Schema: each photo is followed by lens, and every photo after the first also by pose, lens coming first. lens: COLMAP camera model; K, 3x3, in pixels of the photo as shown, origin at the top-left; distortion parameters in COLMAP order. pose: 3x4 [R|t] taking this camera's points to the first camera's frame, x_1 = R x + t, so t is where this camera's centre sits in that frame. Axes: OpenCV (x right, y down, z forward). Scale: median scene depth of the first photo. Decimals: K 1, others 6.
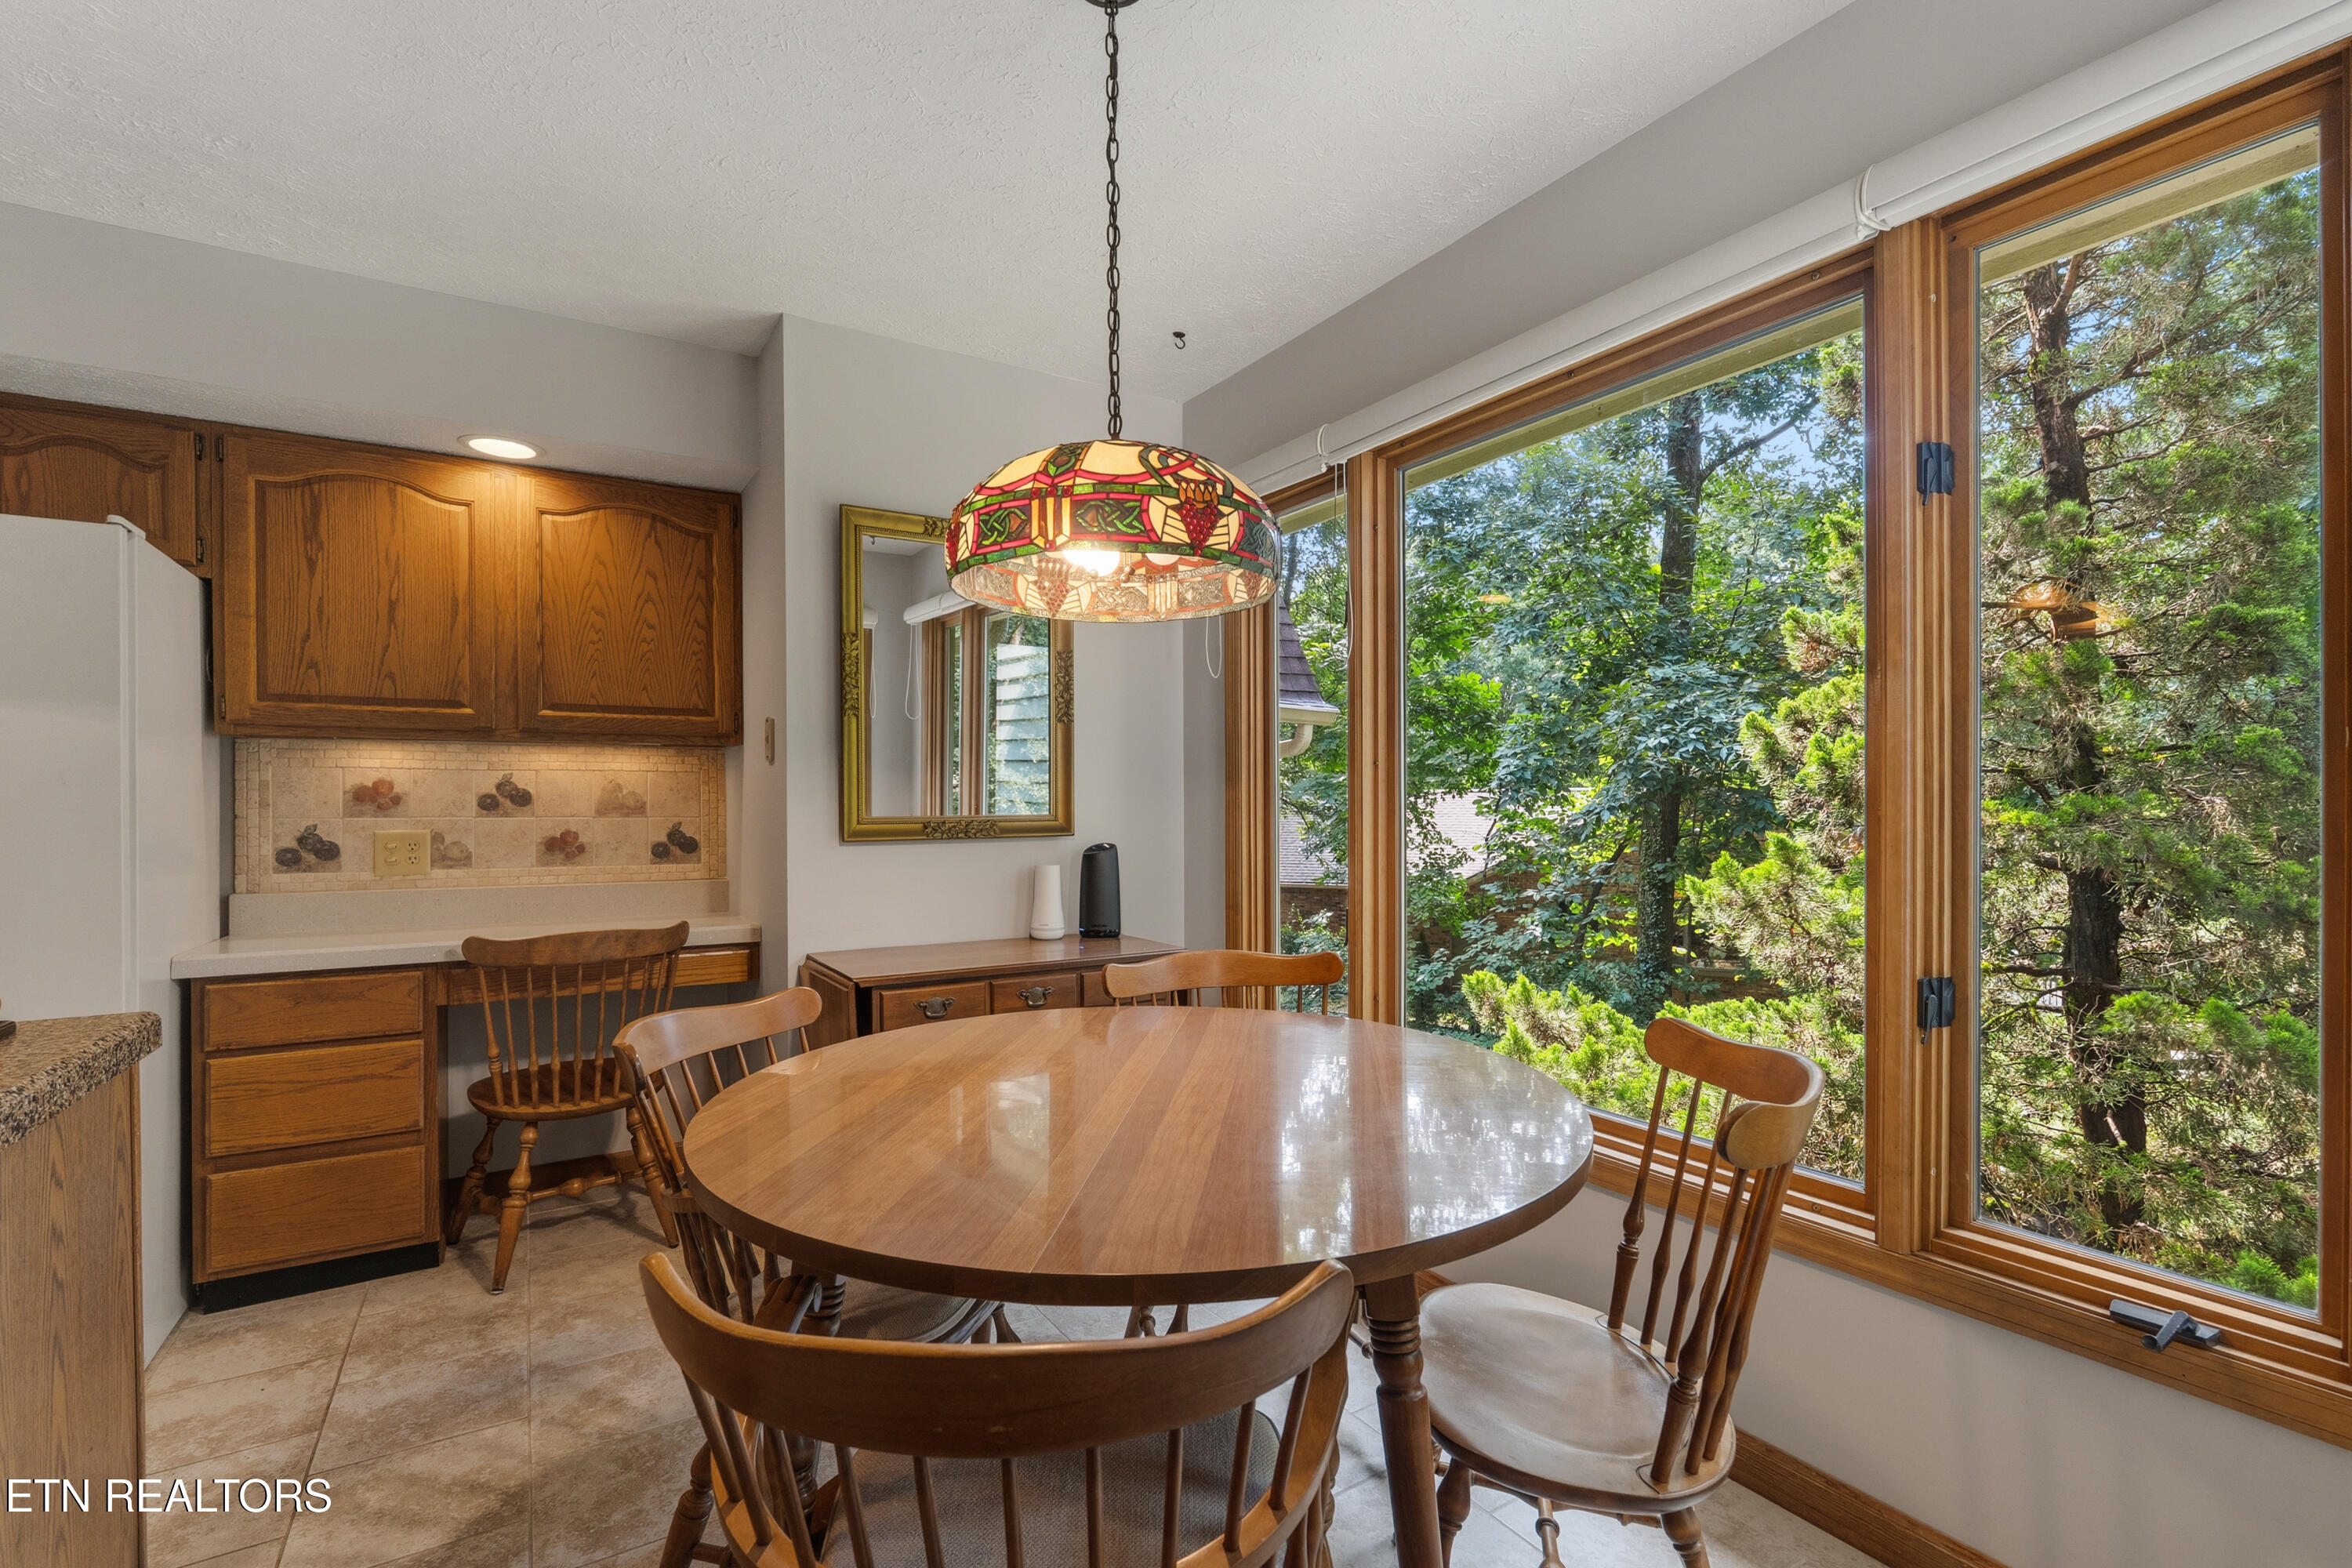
lens RADIAL K [[1037.9, 0, 1179.5], [0, 1037.9, 805.9], [0, 0, 1]] dist [-0.004757, 0.000770]
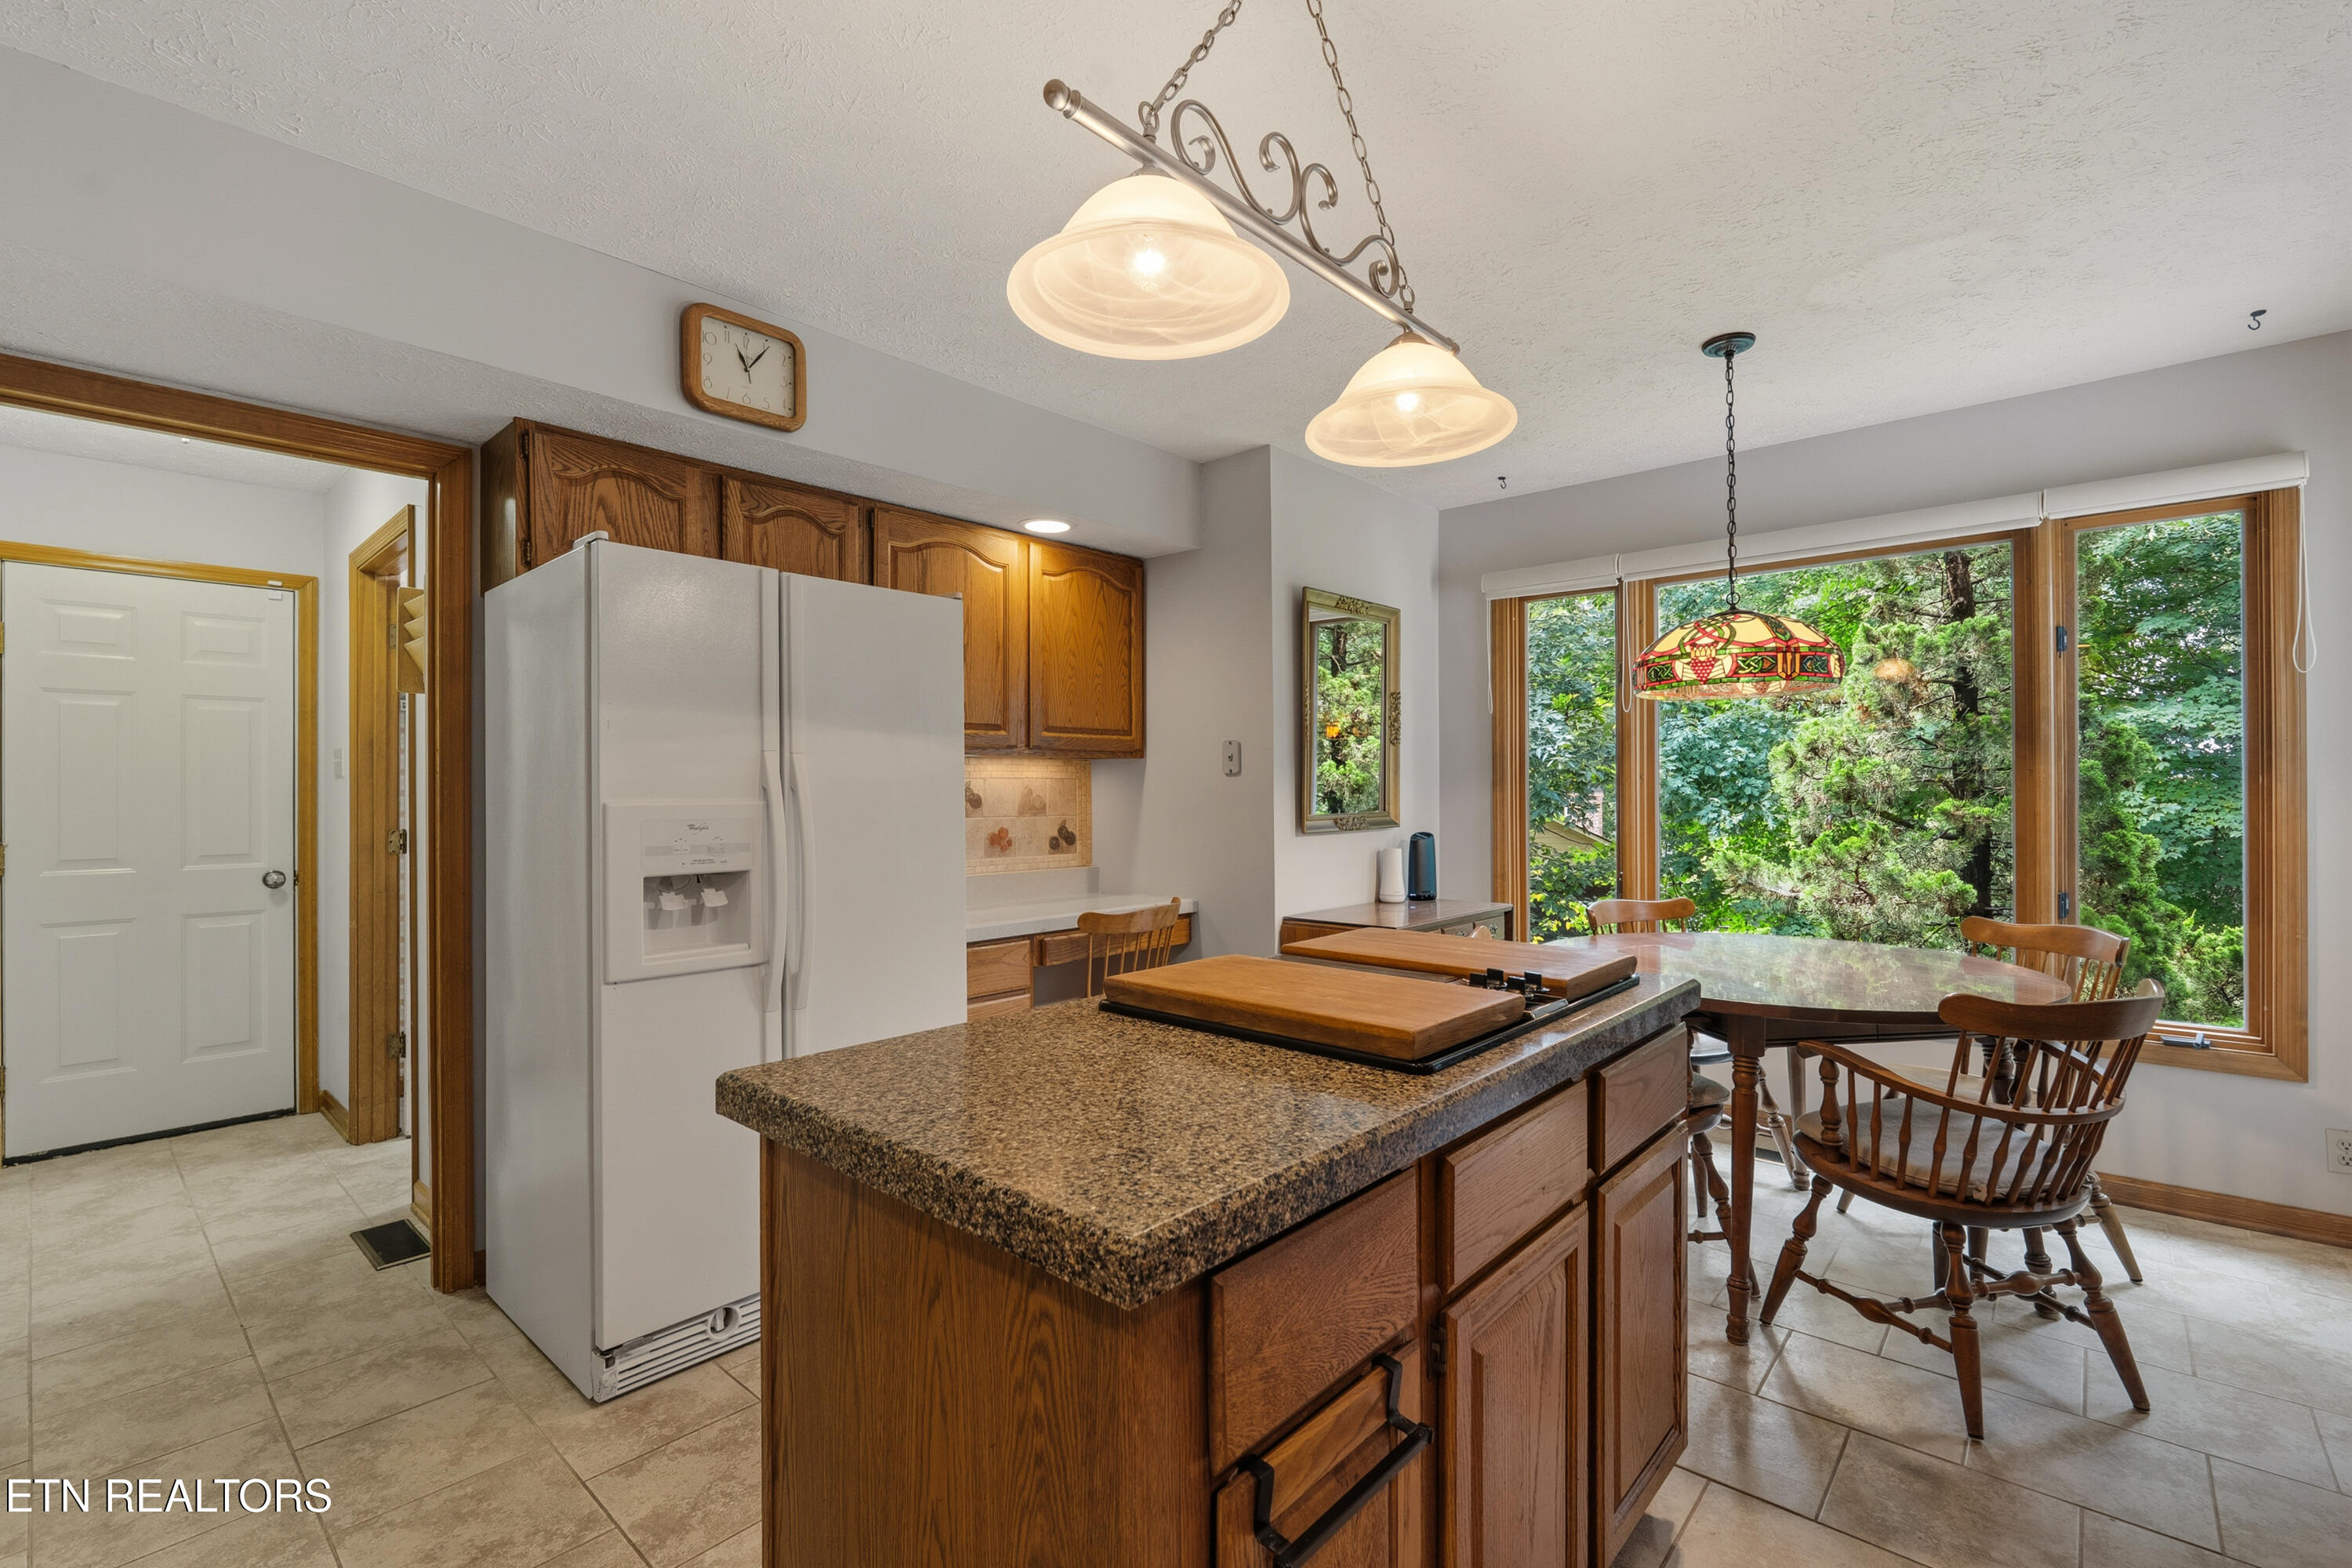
lens RADIAL K [[1037.9, 0, 1178.5], [0, 1037.9, 785.1], [0, 0, 1]] dist [-0.004757, 0.000770]
pose [[0.959552, -0.001582, 0.281526, -0.884404], [0.003658, 0.999970, -0.006848, -0.020686], [-0.281506, 0.007601, 0.959529, -0.265891]]
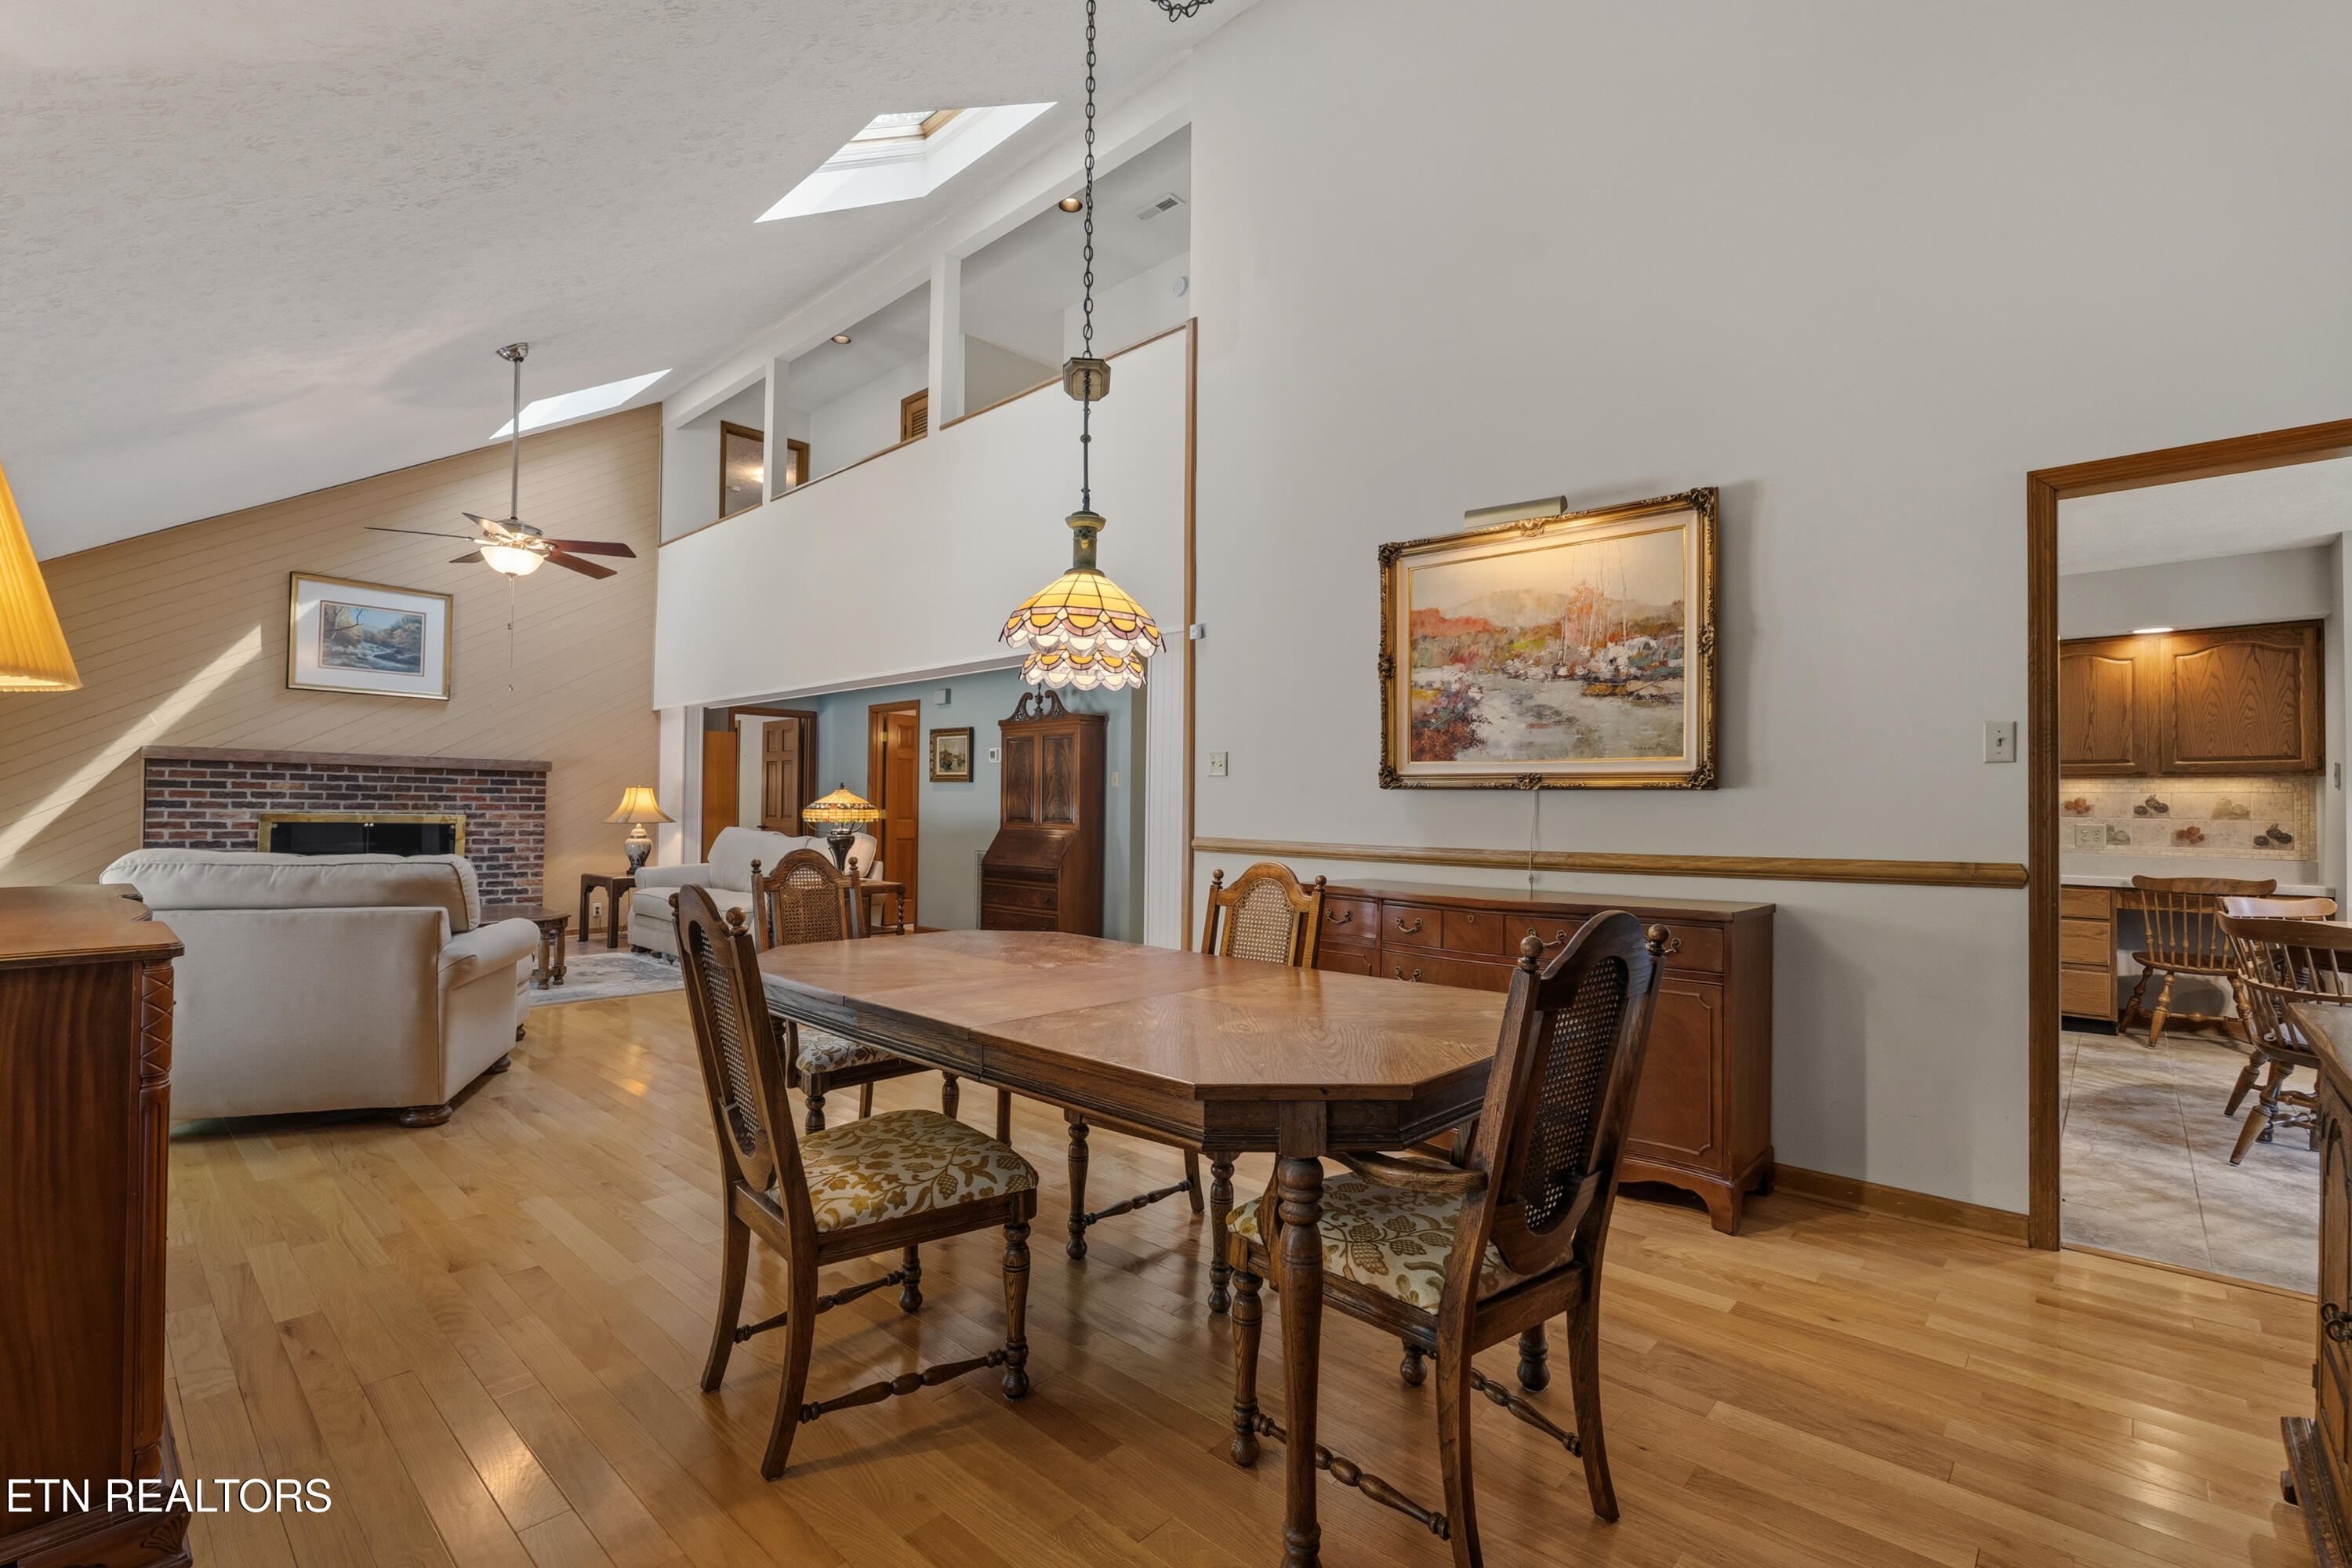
lens RADIAL K [[1037.9, 0, 1169.8], [0, 1037.9, 789.6], [0, 0, 1]] dist [-0.004757, 0.000770]
pose [[0.262146, -0.006081, -0.965009, 0.771492], [-0.010011, 0.999909, -0.009020, -0.007150], [0.964976, 0.012025, 0.262061, -1.351292]]
